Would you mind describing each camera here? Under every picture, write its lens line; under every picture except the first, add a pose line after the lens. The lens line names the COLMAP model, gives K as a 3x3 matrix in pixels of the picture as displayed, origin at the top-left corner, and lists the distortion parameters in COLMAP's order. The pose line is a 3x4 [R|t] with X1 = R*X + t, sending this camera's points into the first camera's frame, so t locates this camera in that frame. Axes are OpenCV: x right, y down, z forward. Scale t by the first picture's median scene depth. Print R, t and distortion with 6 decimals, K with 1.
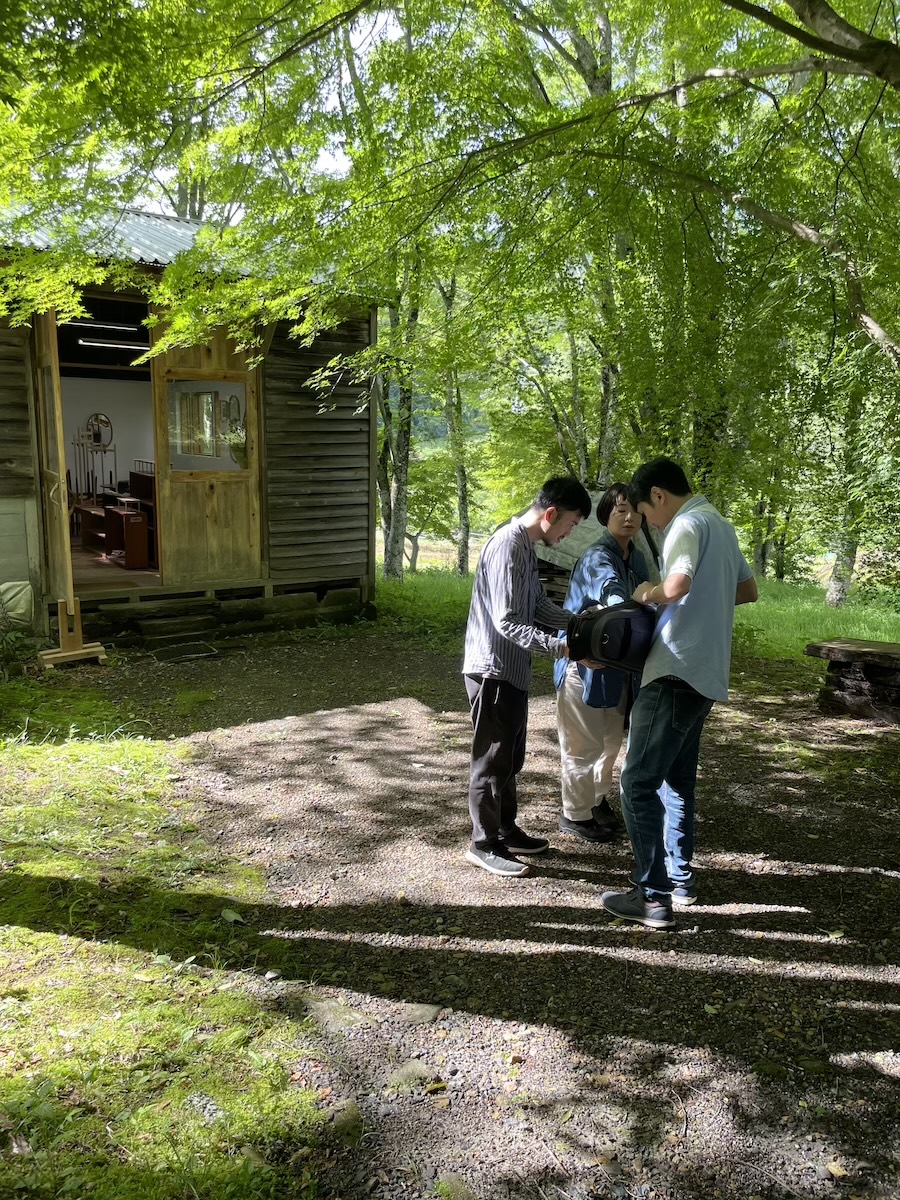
lens RADIAL K [[890.6, 0, 450.0], [0, 890.6, 600.0], [0, 0, 1]] dist [0.147531, -0.271982]
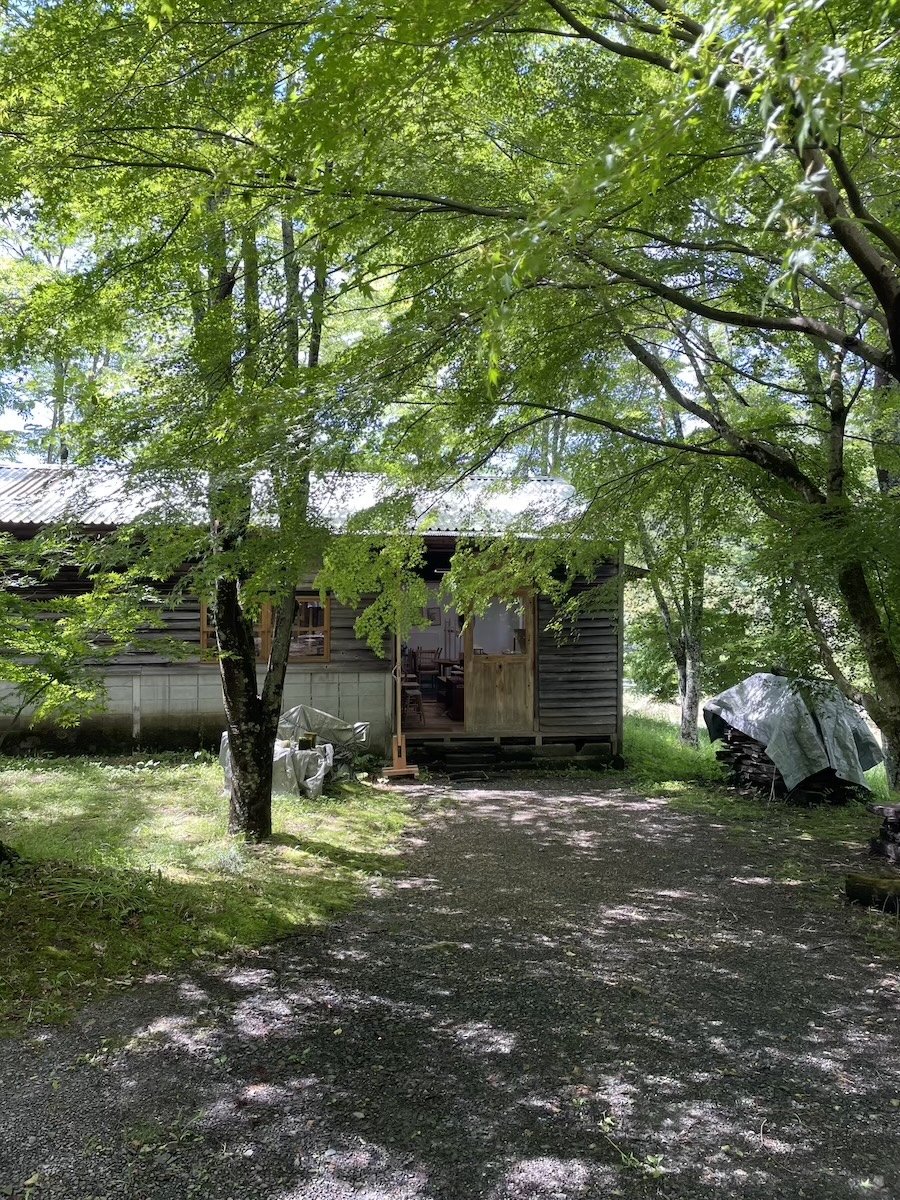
lens RADIAL K [[920.6, 0, 450.0], [0, 920.6, 600.0], [0, 0, 1]] dist [0.112216, -0.000029]
pose [[0.894942, -0.009010, -0.446092, 0.481319], [-0.068788, 0.985057, -0.157897, 0.016536], [0.440849, 0.171994, 0.880949, -0.552819]]
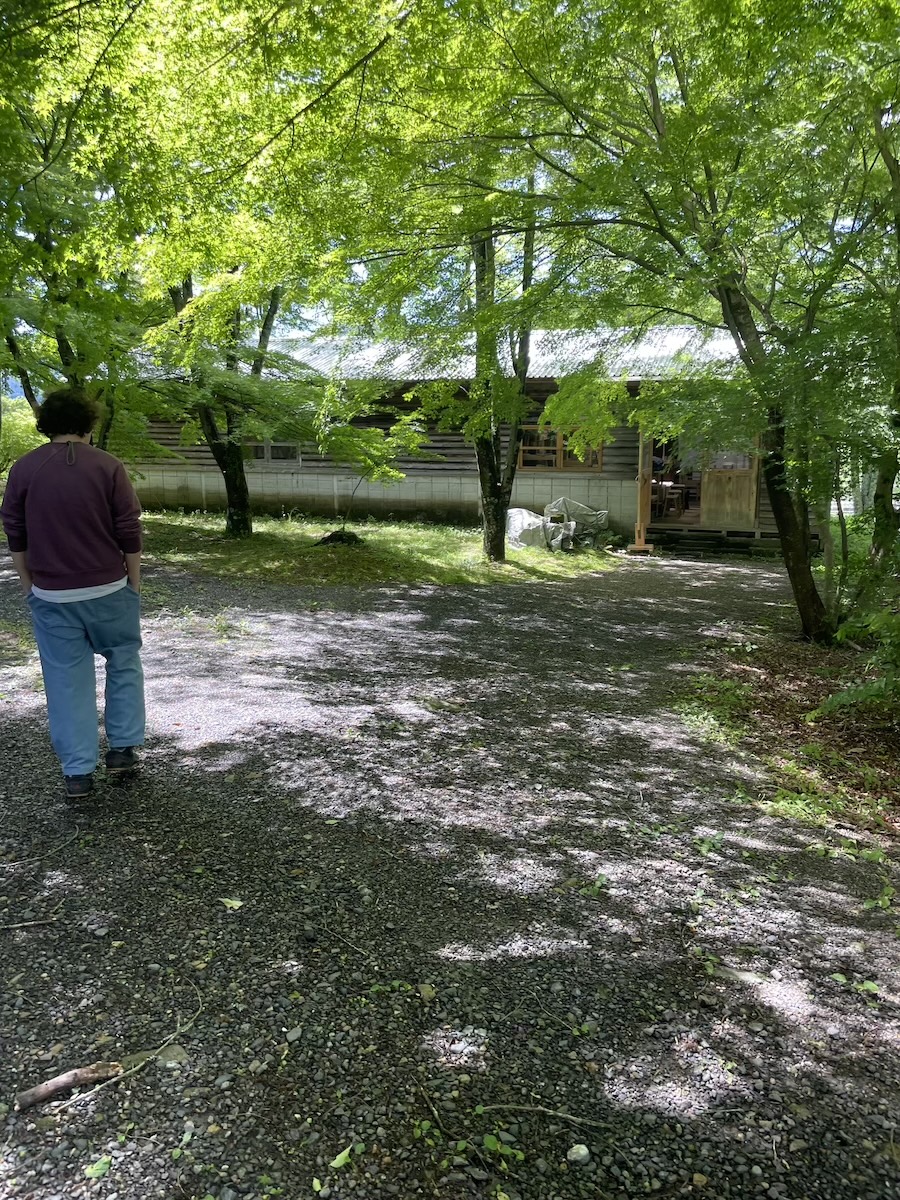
lens RADIAL K [[895.3, 0, 451.1], [0, 895.3, 594.7], [0, 0, 1]] dist [0.080073, -0.111932]
pose [[0.575967, 0.139210, -0.805533, 1.447894], [-0.132921, 0.988228, 0.075742, 0.083634], [0.806594, 0.063447, 0.587690, -0.913260]]
